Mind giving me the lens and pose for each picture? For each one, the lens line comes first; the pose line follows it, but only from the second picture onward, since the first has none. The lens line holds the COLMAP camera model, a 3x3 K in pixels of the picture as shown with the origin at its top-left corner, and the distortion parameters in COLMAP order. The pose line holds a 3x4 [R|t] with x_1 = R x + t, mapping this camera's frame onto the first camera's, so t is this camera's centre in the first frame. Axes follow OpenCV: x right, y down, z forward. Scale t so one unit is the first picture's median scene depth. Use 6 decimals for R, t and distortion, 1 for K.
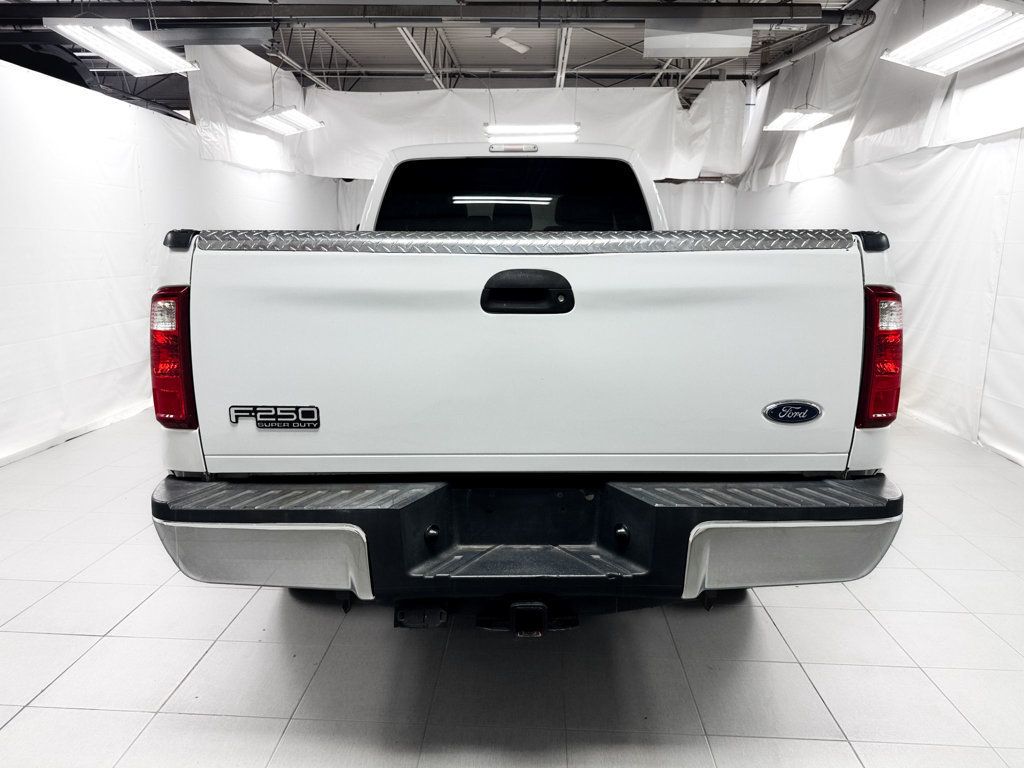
lens RADIAL K [[728.7, 0, 512.0], [0, 728.7, 384.0], [0, 0, 1]] dist [0.003602, -0.002744]
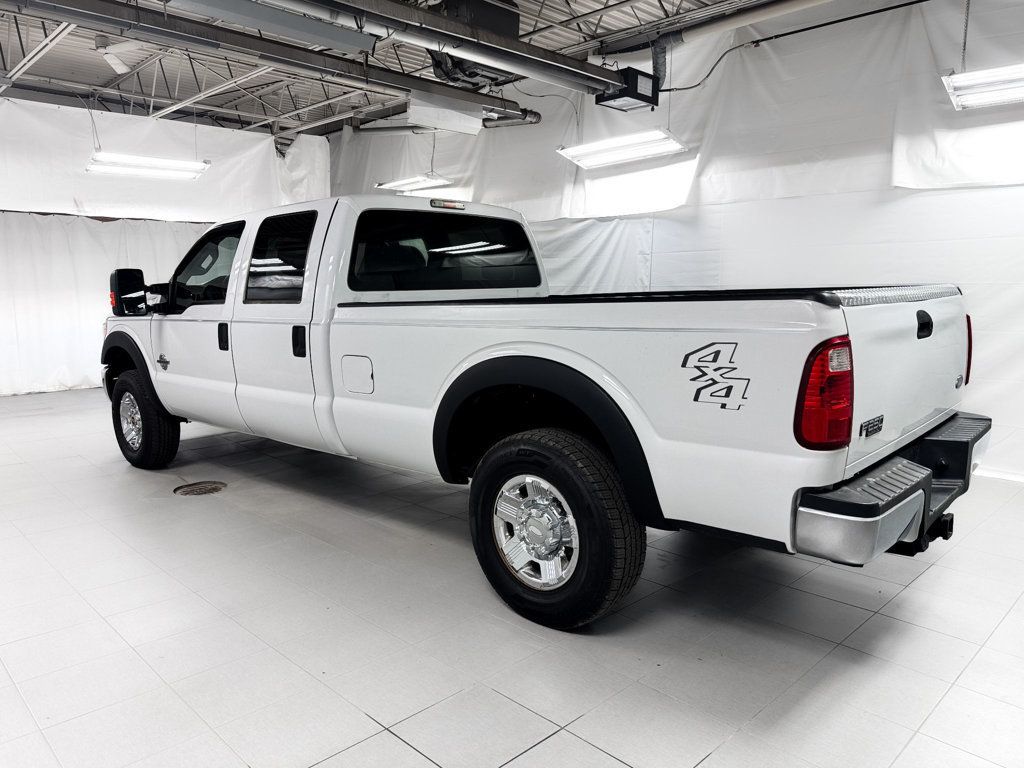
lens RADIAL K [[728.7, 0, 512.0], [0, 728.7, 384.0], [0, 0, 1]] dist [0.003602, -0.002744]
pose [[0.678184, -0.107988, 0.726915, -0.322308], [0.145455, 0.989301, 0.011264, -0.027104], [-0.720354, 0.098094, 0.686635, 0.097964]]
